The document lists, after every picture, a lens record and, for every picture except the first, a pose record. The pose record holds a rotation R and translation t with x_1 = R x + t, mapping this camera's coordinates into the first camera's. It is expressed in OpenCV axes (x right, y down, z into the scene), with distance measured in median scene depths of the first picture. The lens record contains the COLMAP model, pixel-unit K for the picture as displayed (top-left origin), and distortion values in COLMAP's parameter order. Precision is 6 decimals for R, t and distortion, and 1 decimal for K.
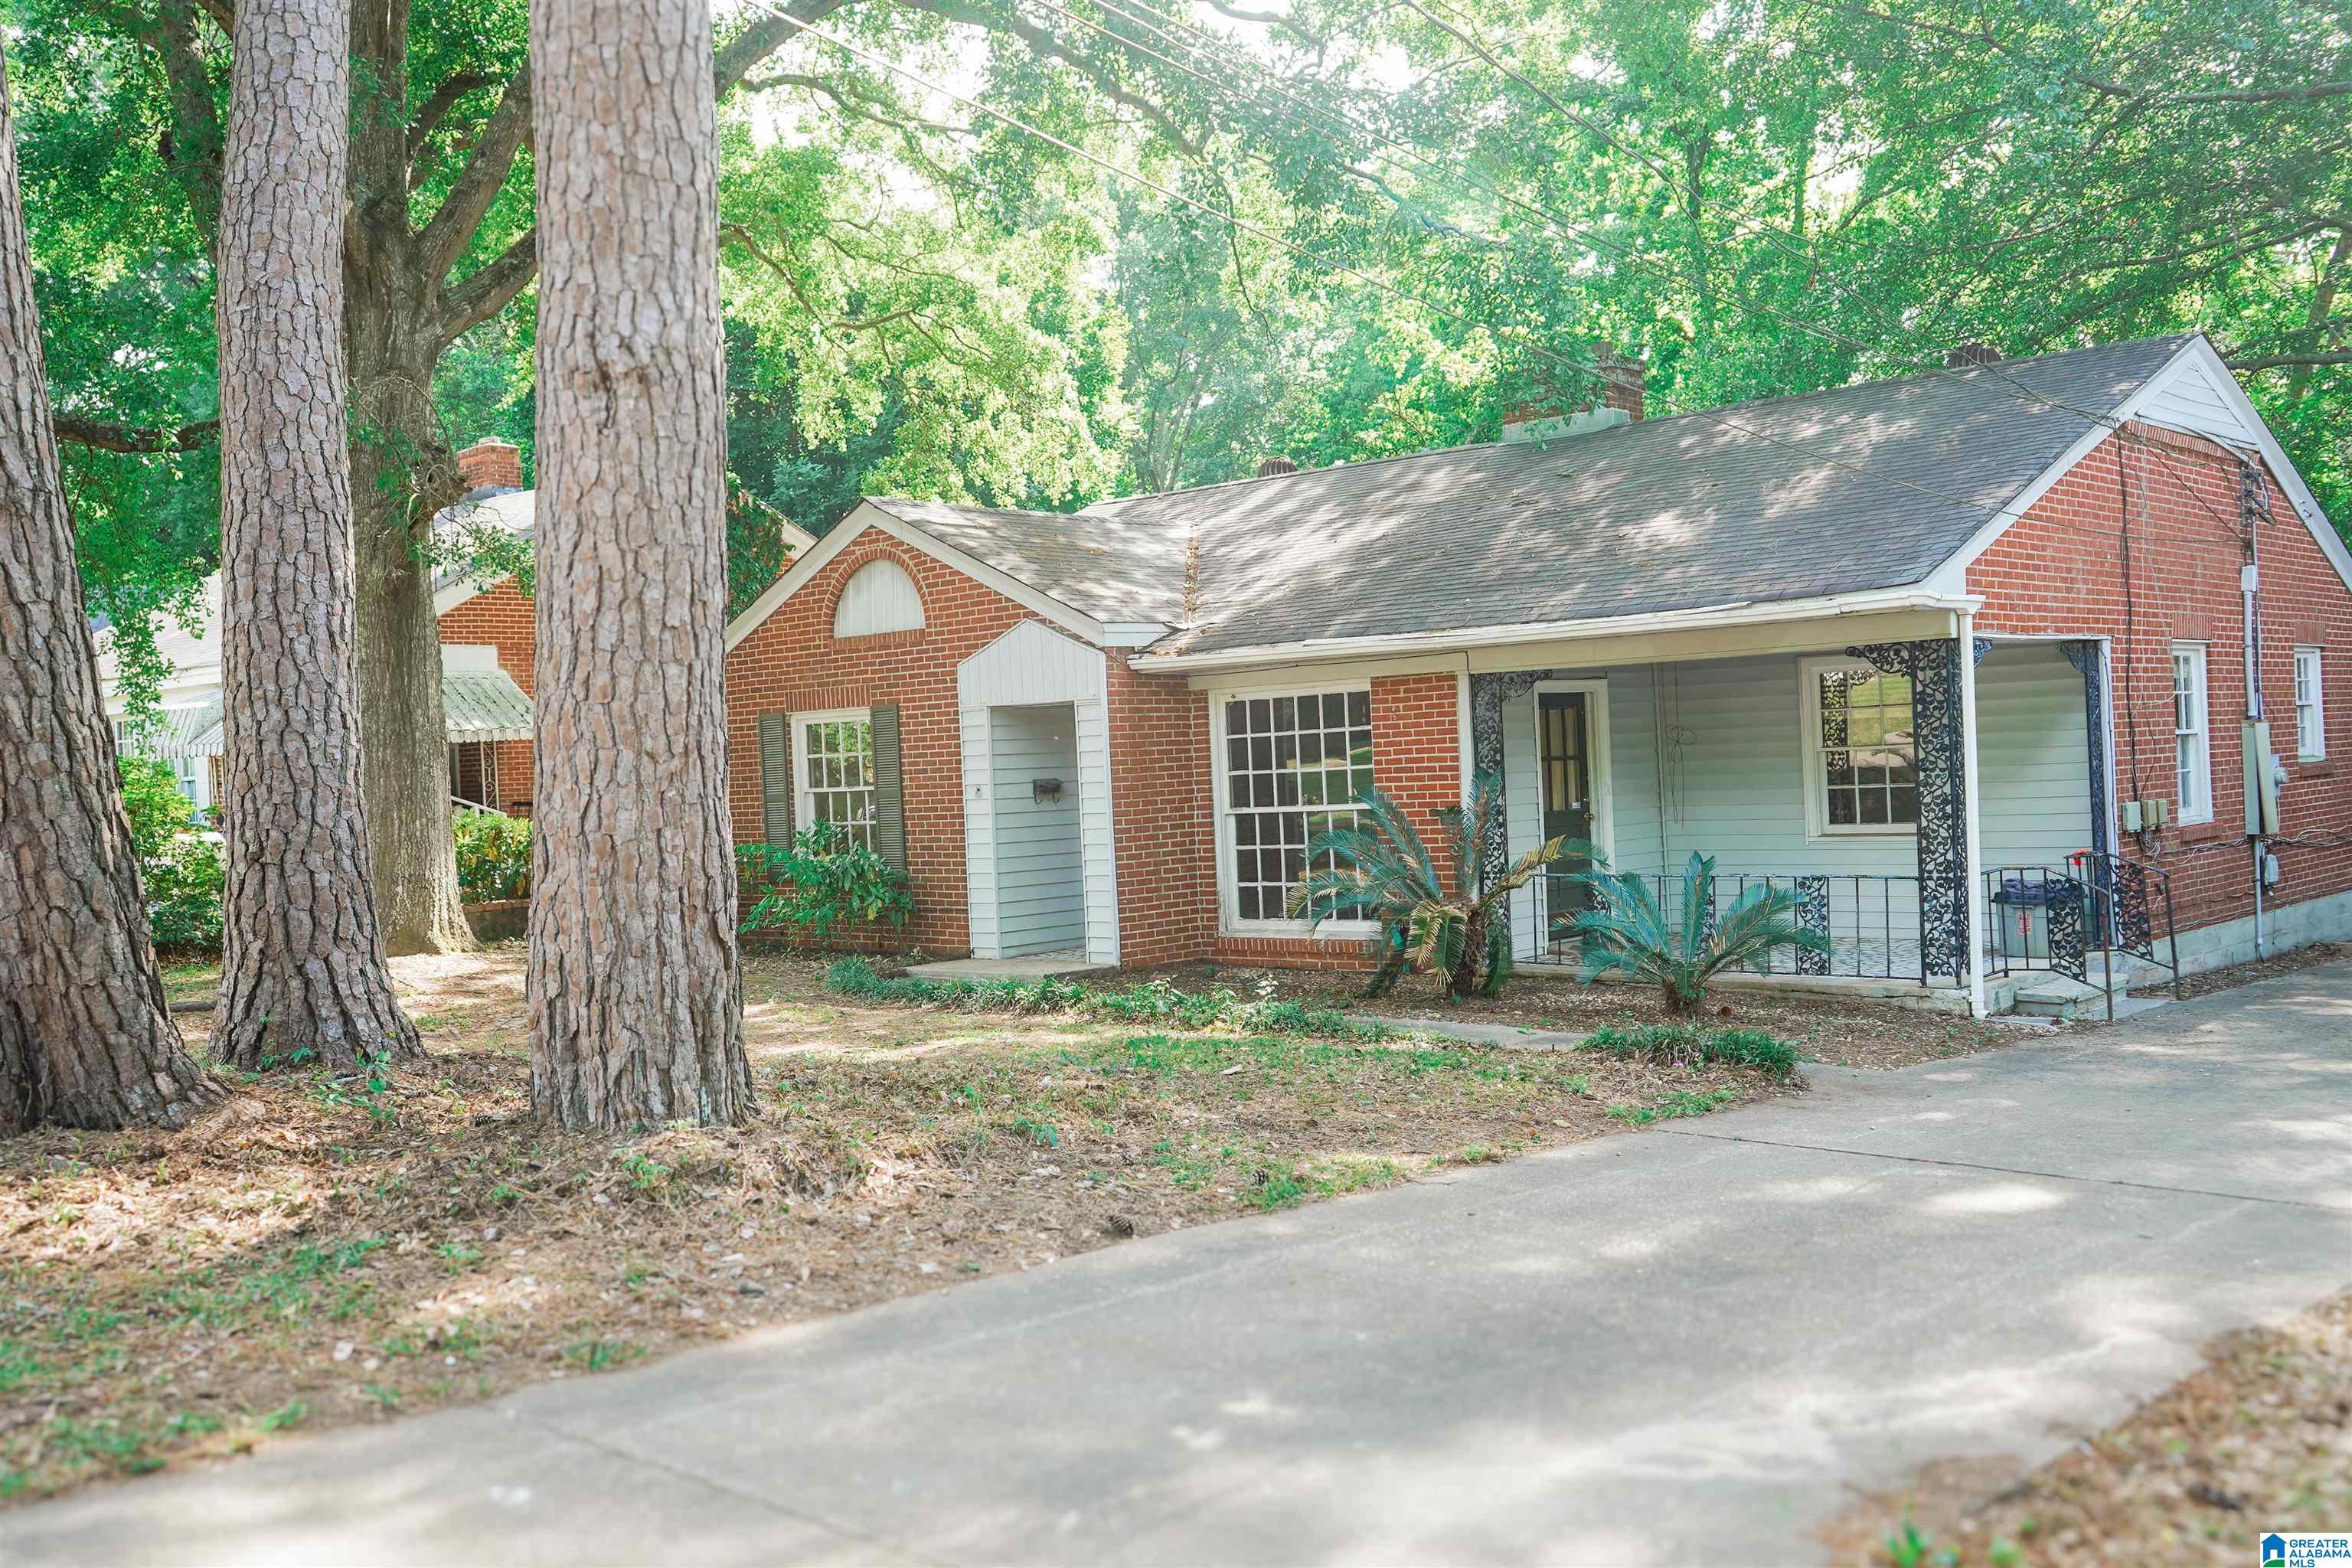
lens RADIAL K [[2084.4, 0, 1176.0], [0, 2084.4, 784.0], [0, 0, 1]] dist [0.001065, 0.010302]
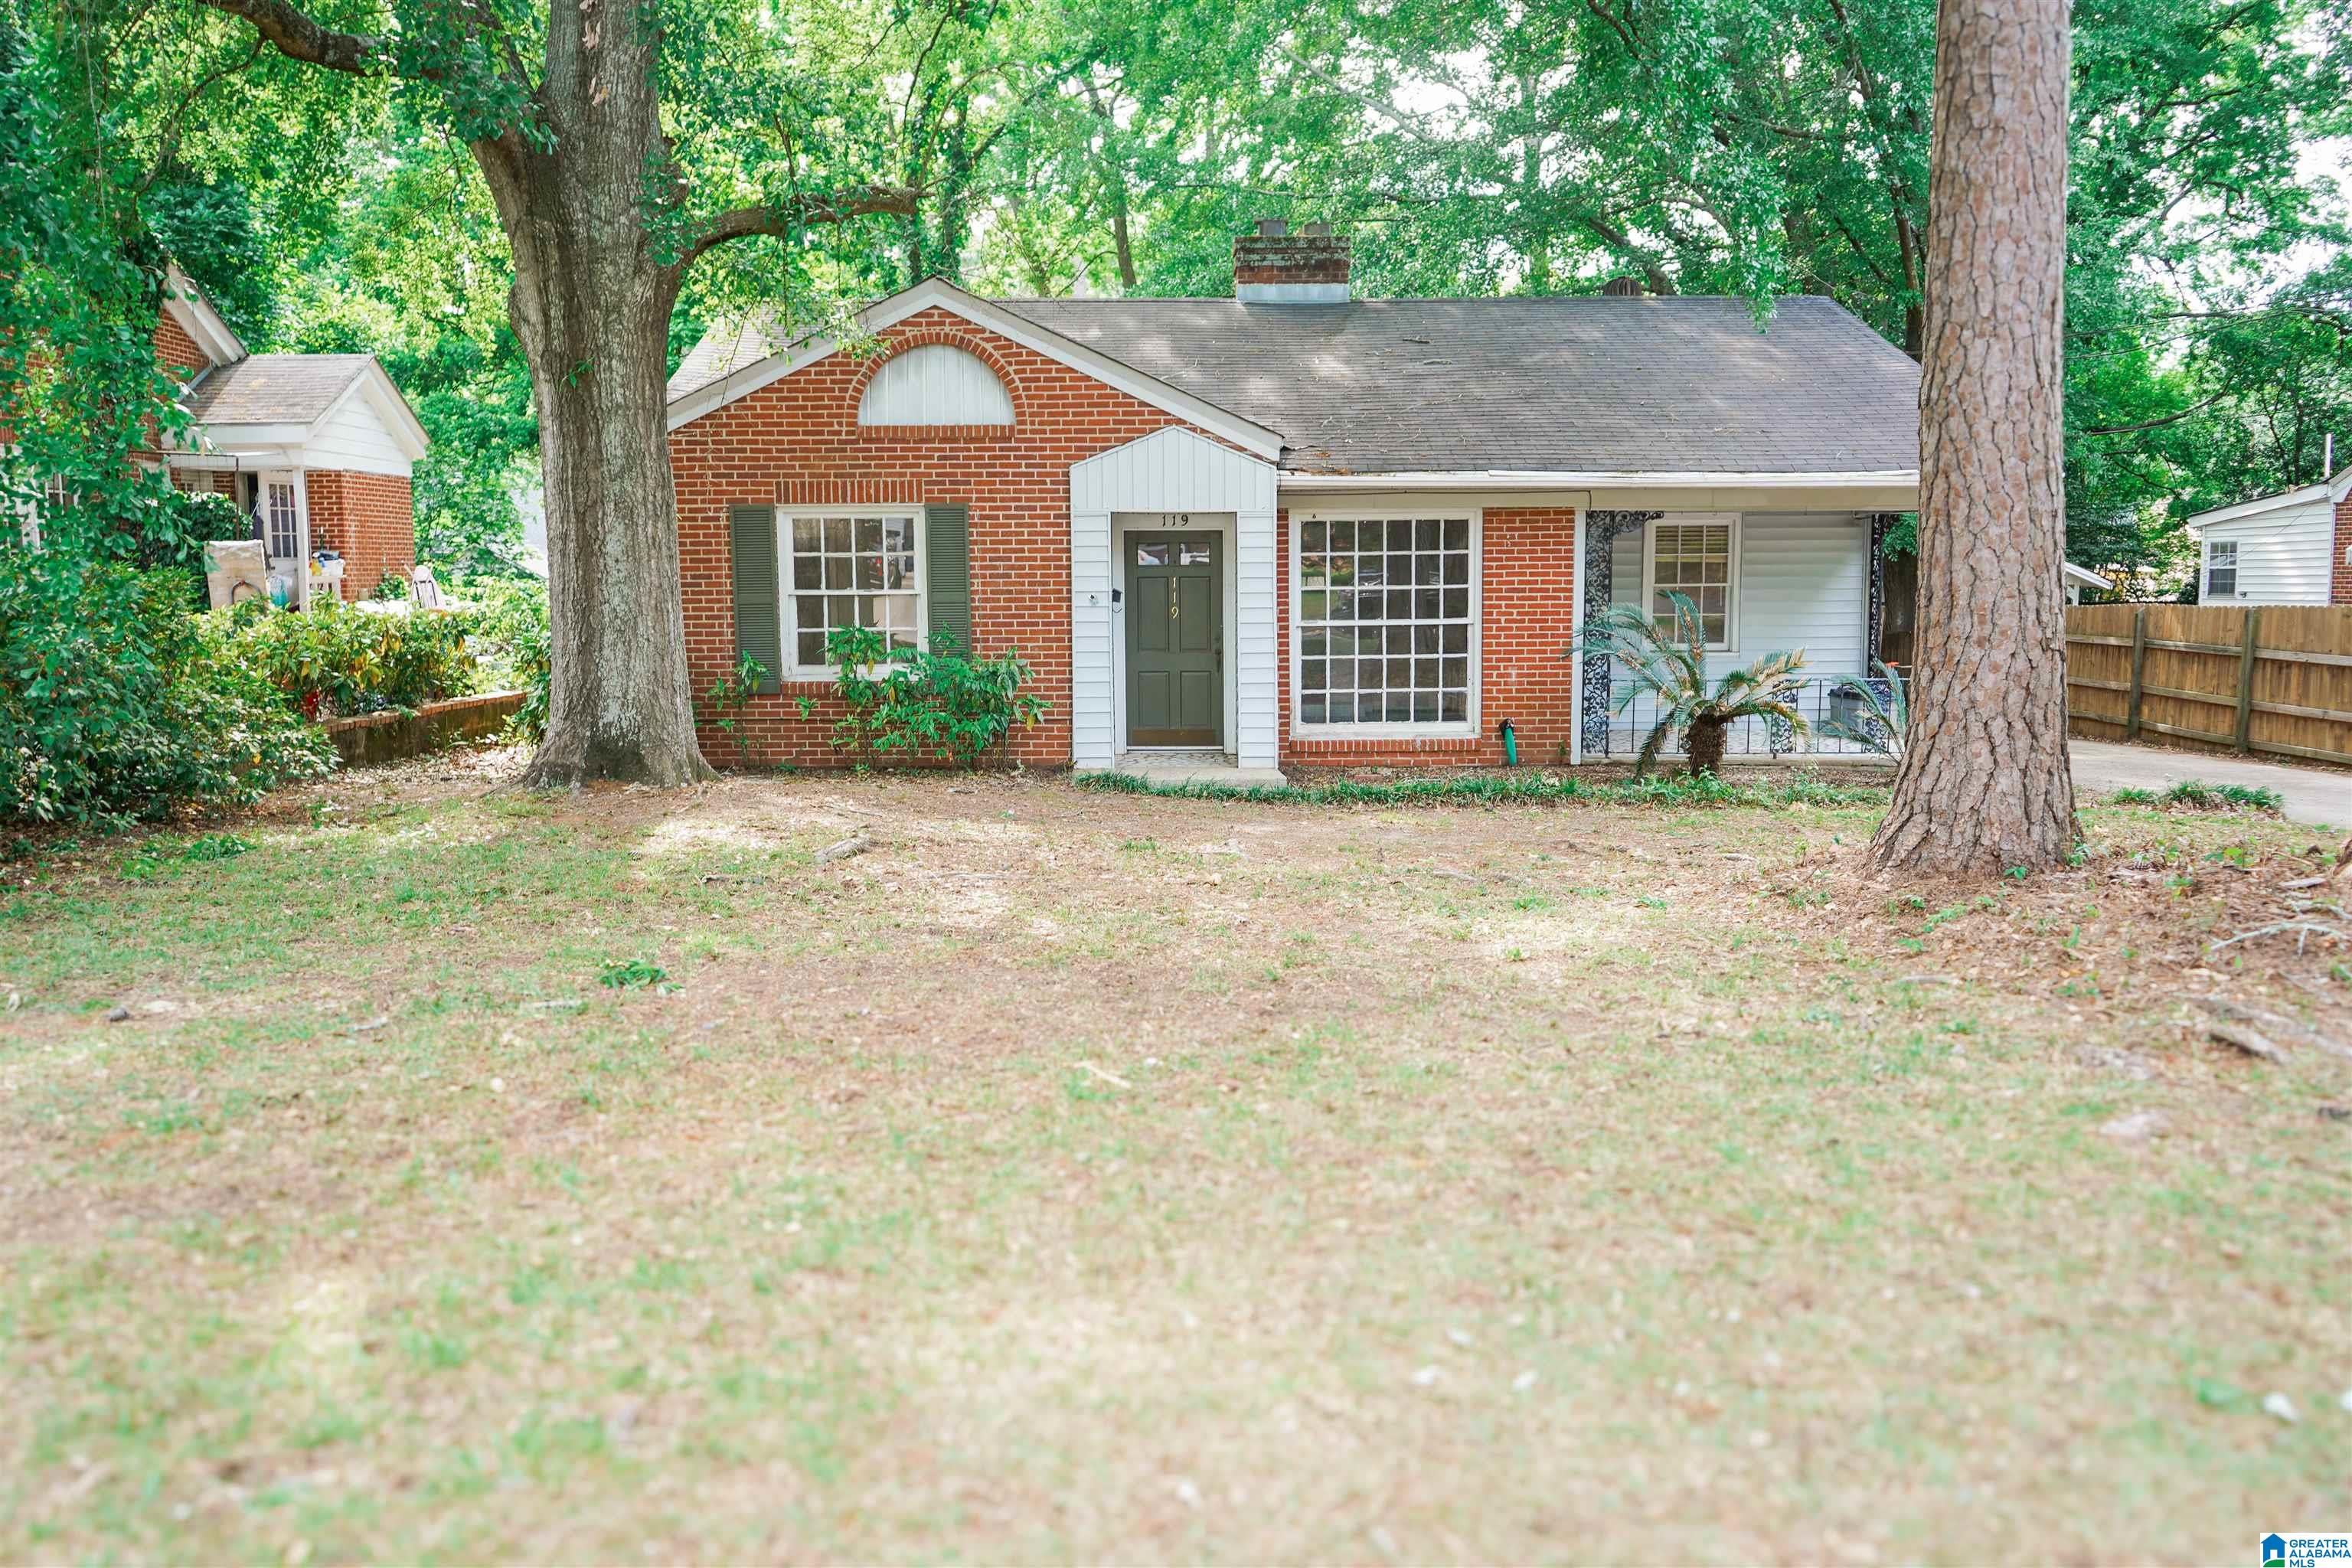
lens RADIAL K [[1876.3, 0, 1176.0], [0, 1876.3, 784.0], [0, 0, 1]] dist [-0.019357, 0.023259]
pose [[0.747861, -0.036308, 0.662862, -0.671888], [-0.020256, 0.996790, 0.077452, 0.021984], [-0.663546, -0.071350, 0.744725, 0.320771]]
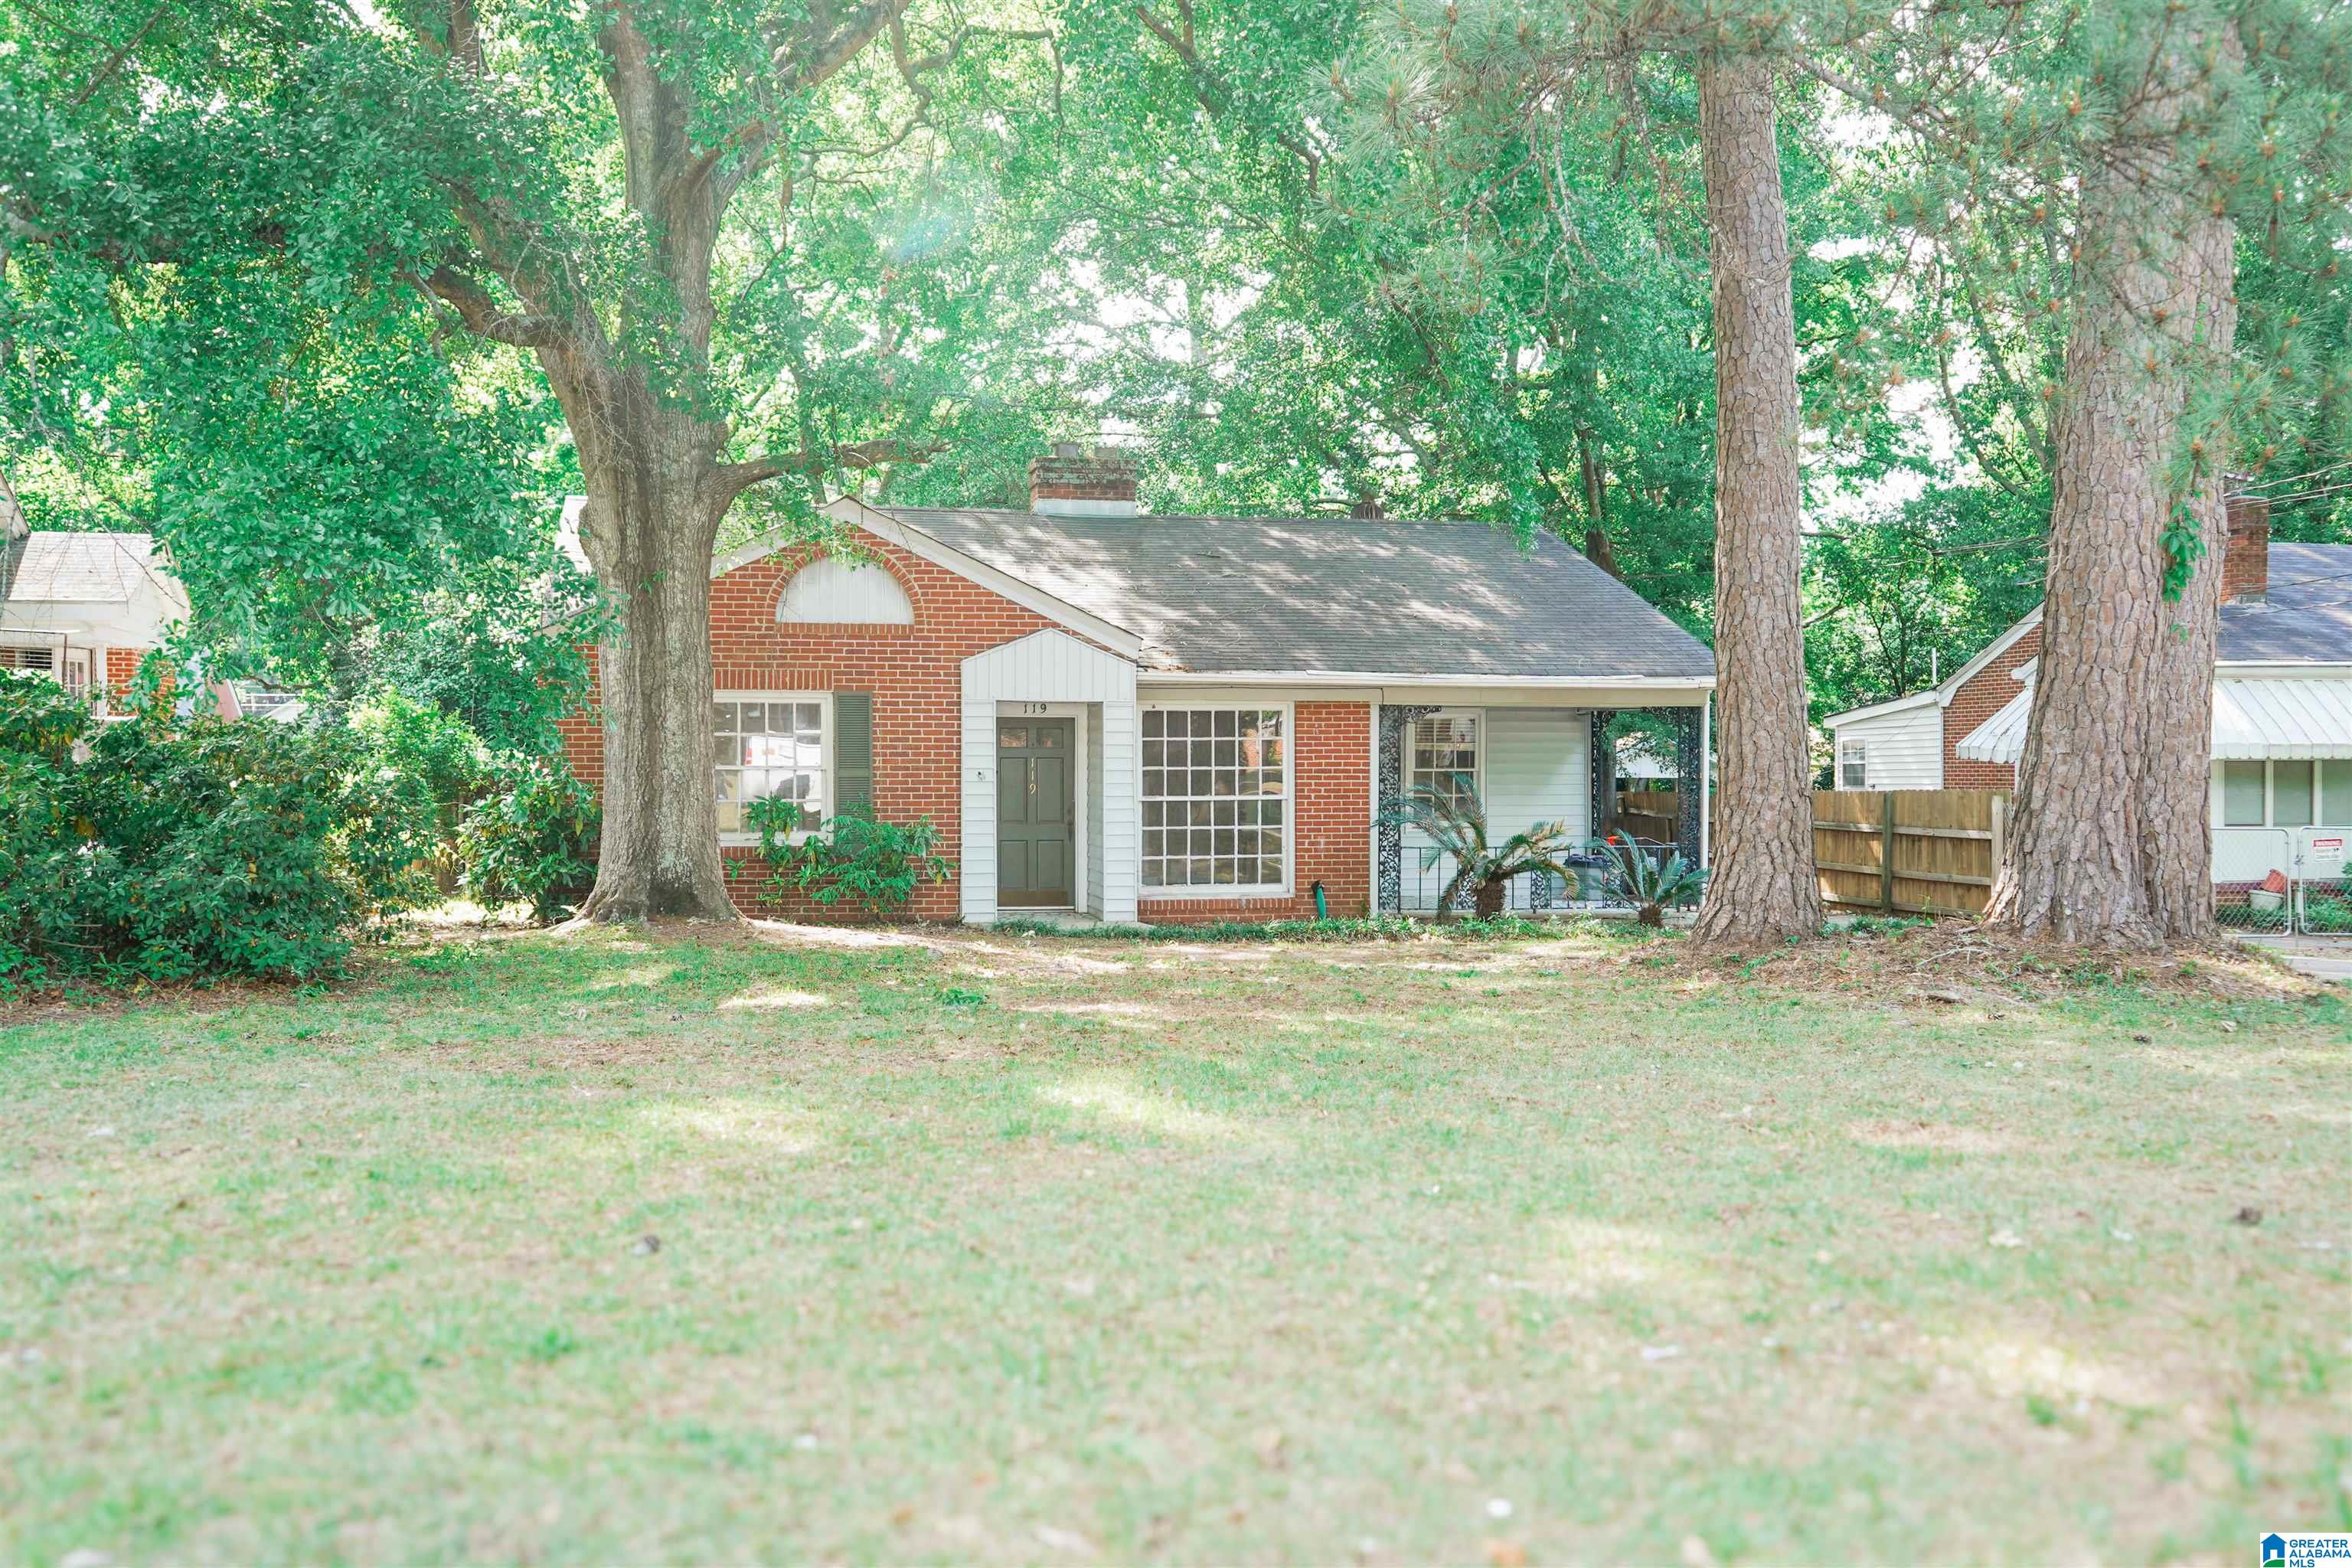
lens RADIAL K [[2089.9, 0, 1176.0], [0, 2089.9, 784.0], [0, 0, 1]] dist [-0.012378, -0.005834]
pose [[0.597273, 0.038201, 0.801128, -0.965701], [-0.019241, 0.999260, -0.033304, 0.045636], [-0.801807, 0.004478, 0.597566, 0.245175]]
